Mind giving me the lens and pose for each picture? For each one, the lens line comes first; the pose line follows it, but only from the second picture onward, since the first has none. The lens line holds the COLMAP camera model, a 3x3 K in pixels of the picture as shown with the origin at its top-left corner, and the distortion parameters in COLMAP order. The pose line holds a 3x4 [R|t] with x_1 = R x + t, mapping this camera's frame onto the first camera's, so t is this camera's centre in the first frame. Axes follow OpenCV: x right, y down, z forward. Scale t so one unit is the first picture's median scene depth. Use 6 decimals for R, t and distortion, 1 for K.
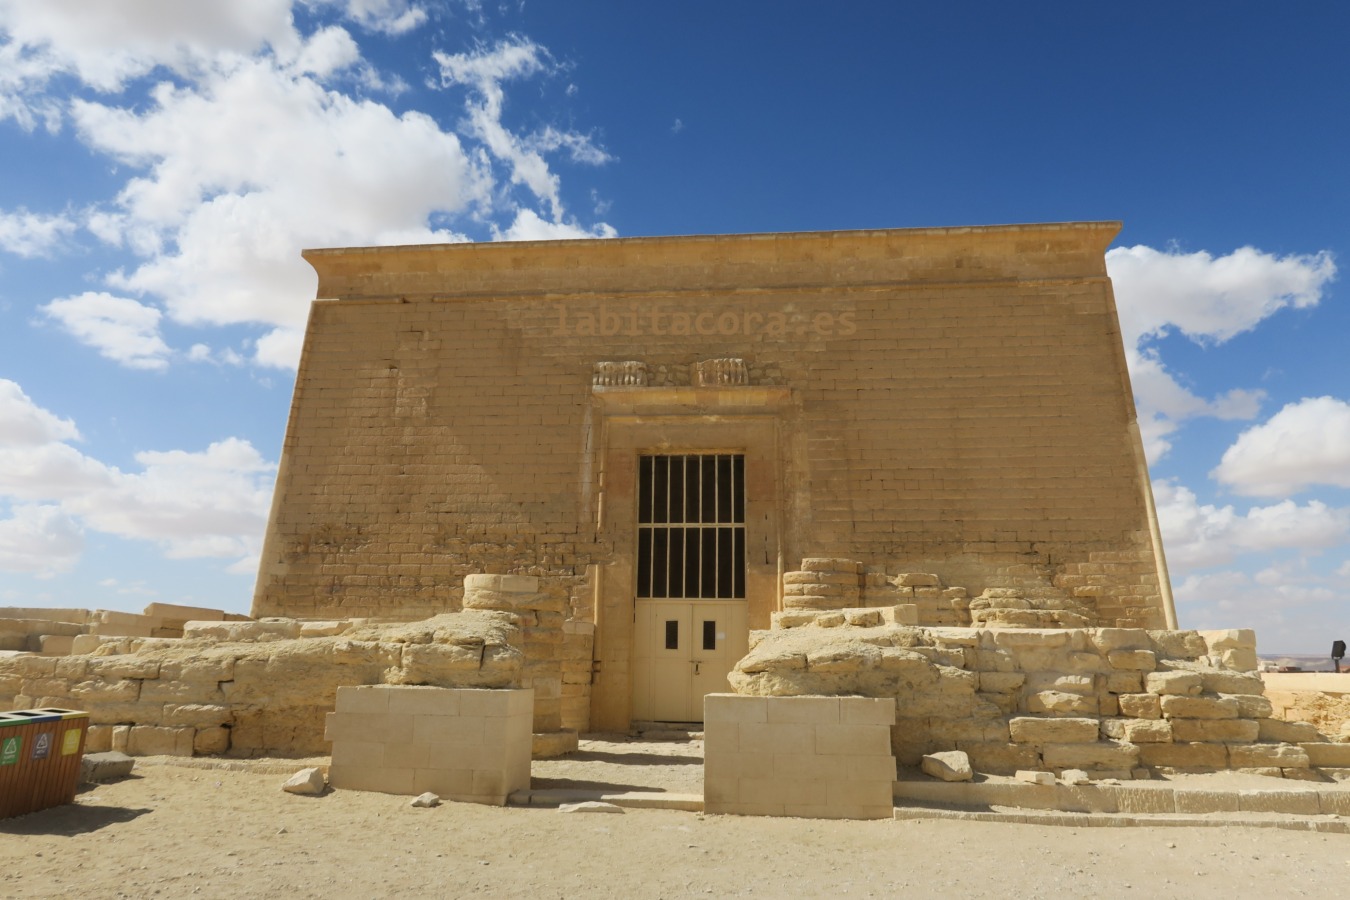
lens RADIAL K [[952.8, 0, 649.3], [0, 952.8, 449.5], [0, 0, 1]] dist [0.004519, -0.007906]
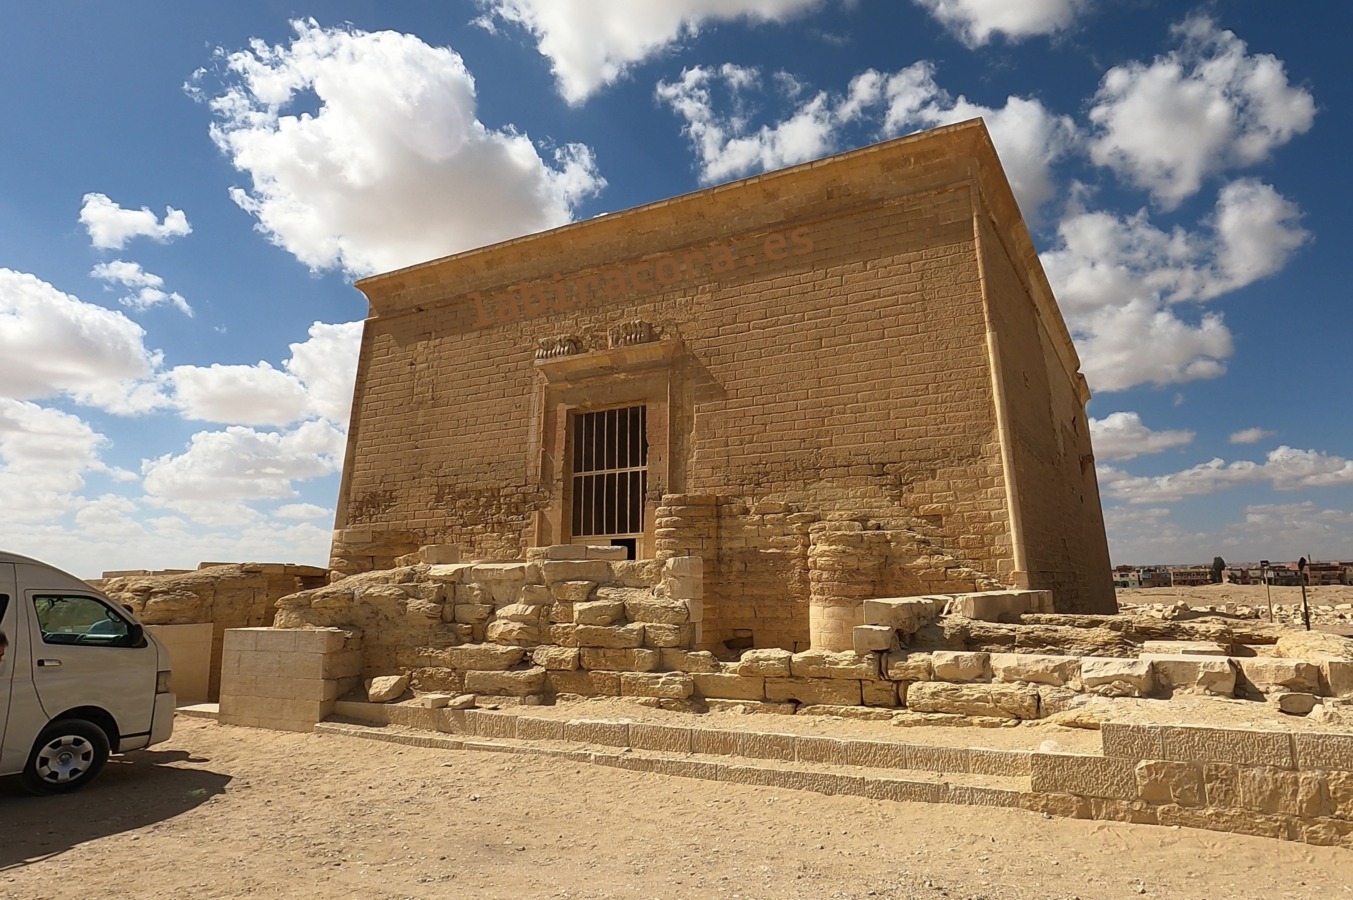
lens RADIAL K [[818.1, 0, 698.7], [0, 818.1, 450.1], [0, 0, 1]] dist [-0.006246, -0.000285]
pose [[0.930262, -0.085955, -0.356684, 0.504058], [0.107786, 0.993297, 0.041745, 0.024889], [0.350705, -0.077279, 0.933292, 0.122134]]
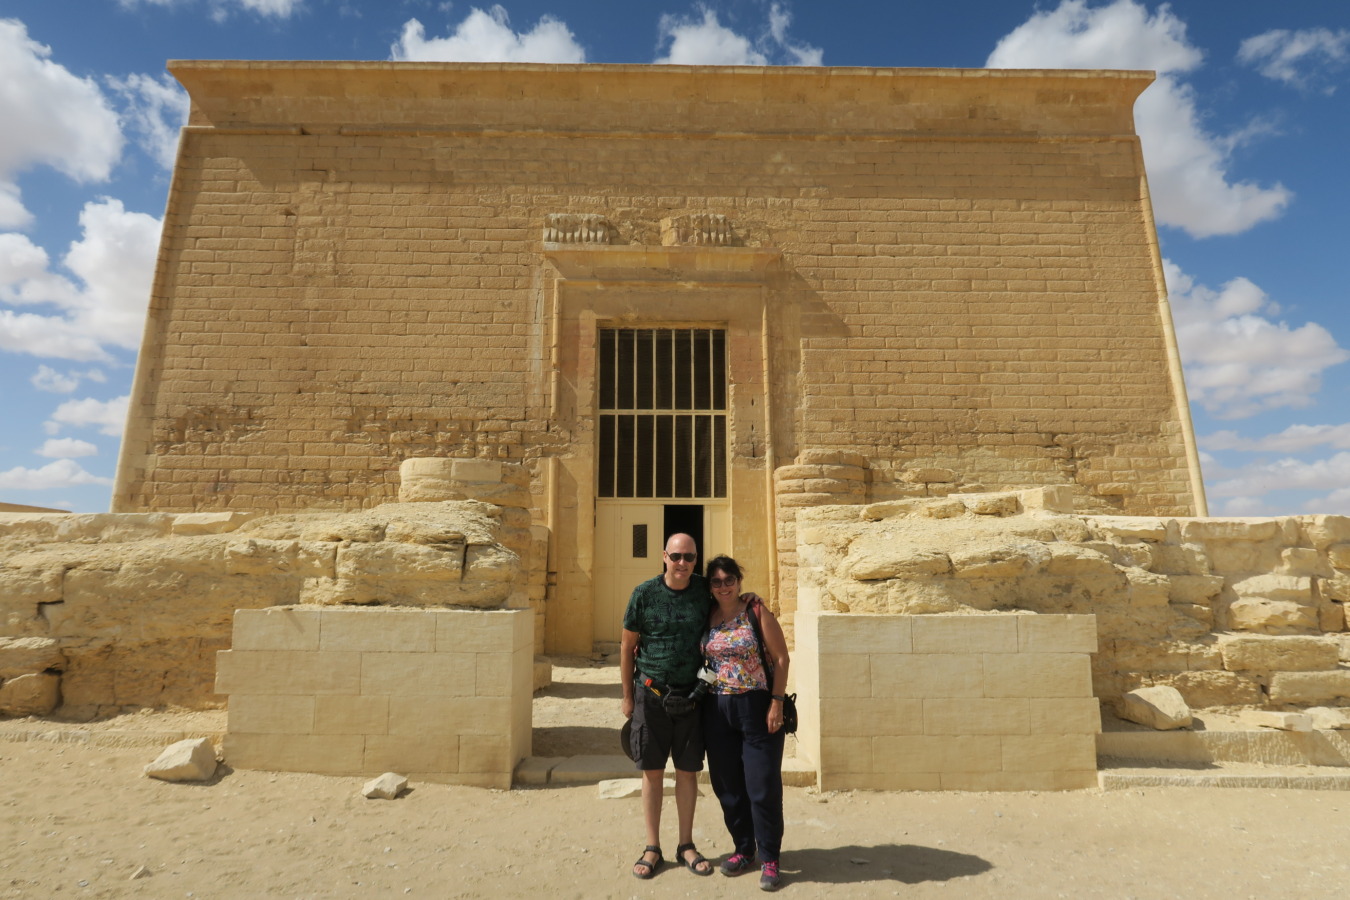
lens RADIAL K [[931.0, 0, 653.2], [0, 931.0, 445.6], [0, 0, 1]] dist [-0.012651, -0.001227]
pose [[0.992199, 0.007009, 0.124466, -0.066920], [-0.016845, 0.996800, 0.078146, 0.045714], [-0.123520, -0.079633, 0.989142, 0.189973]]
